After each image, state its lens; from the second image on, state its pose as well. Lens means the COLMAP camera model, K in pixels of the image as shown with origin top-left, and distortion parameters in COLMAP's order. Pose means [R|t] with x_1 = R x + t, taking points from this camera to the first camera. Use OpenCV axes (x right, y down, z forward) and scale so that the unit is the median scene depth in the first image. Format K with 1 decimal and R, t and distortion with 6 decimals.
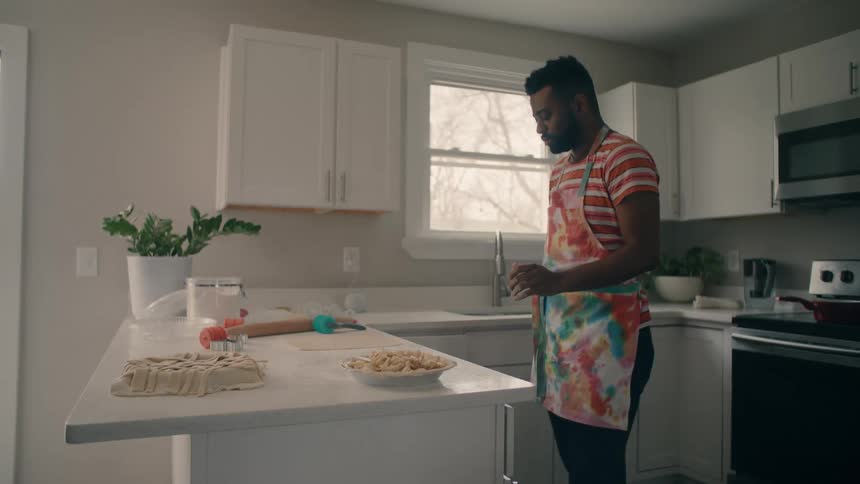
lens RADIAL K [[642.7, 0, 437.8], [0, 642.7, 244.2], [0, 0, 1]] dist [-0.044286, 0.017513]
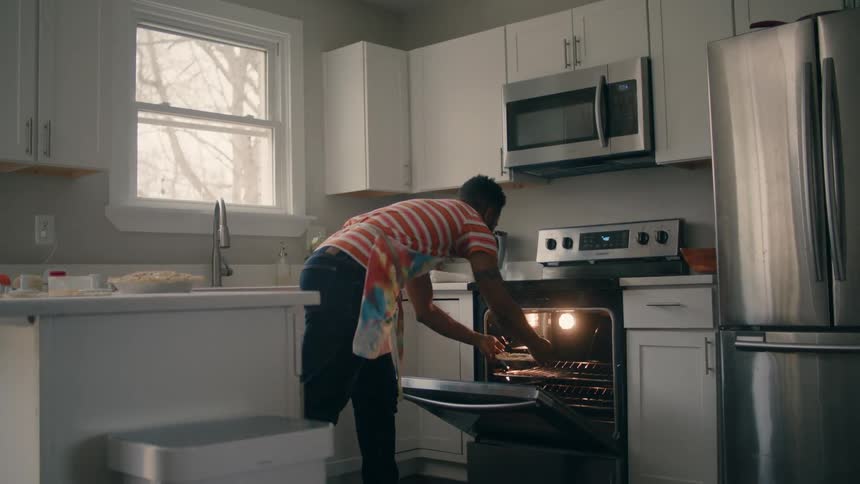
lens RADIAL K [[917.7, 0, 424.4], [0, 917.7, 233.2], [0, 0, 1]] dist [-0.071377, 0.000000]
pose [[0.920616, -0.000583, 0.390469, -0.150432], [0.014410, 0.999368, -0.032482, 0.078678], [-0.390203, 0.035531, 0.920043, -0.277963]]
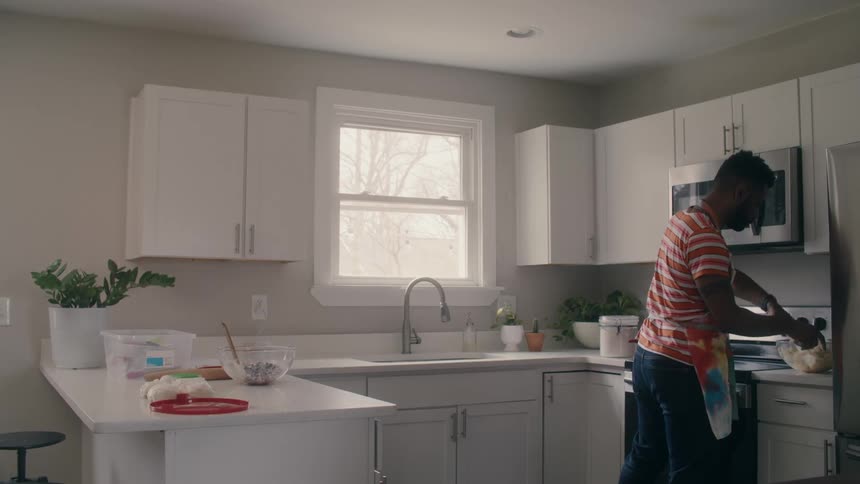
lens RADIAL K [[917.7, 0, 424.6], [0, 917.7, 241.7], [0, 0, 1]] dist [-0.071377, 0.000000]
pose [[0.998365, -0.000760, 0.057150, 0.044142], [0.002452, 0.999561, -0.029535, -0.038277], [-0.057103, 0.029627, 0.997929, -0.472429]]
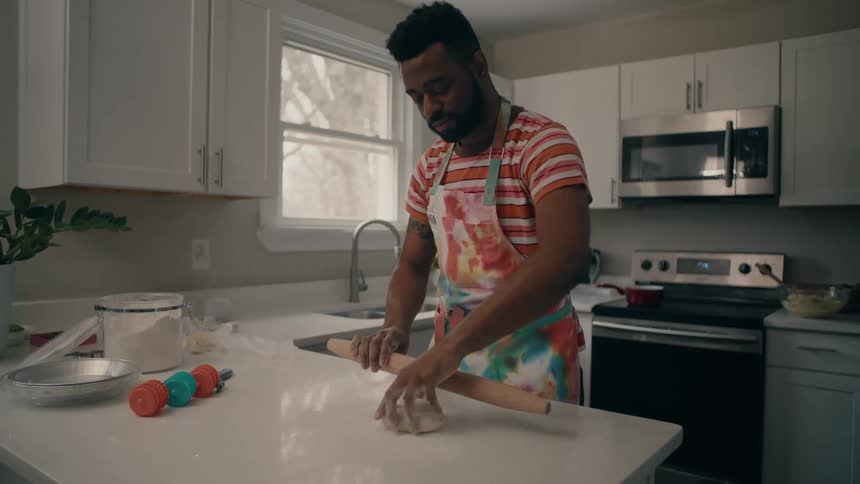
lens RADIAL K [[642.7, 0, 431.1], [0, 642.7, 234.5], [0, 0, 1]] dist [-0.044286, 0.017513]
pose [[0.880754, 0.001812, 0.473570, -0.278396], [-0.021629, 0.999103, 0.036404, -0.038688], [-0.473079, -0.042306, 0.880004, 0.175384]]
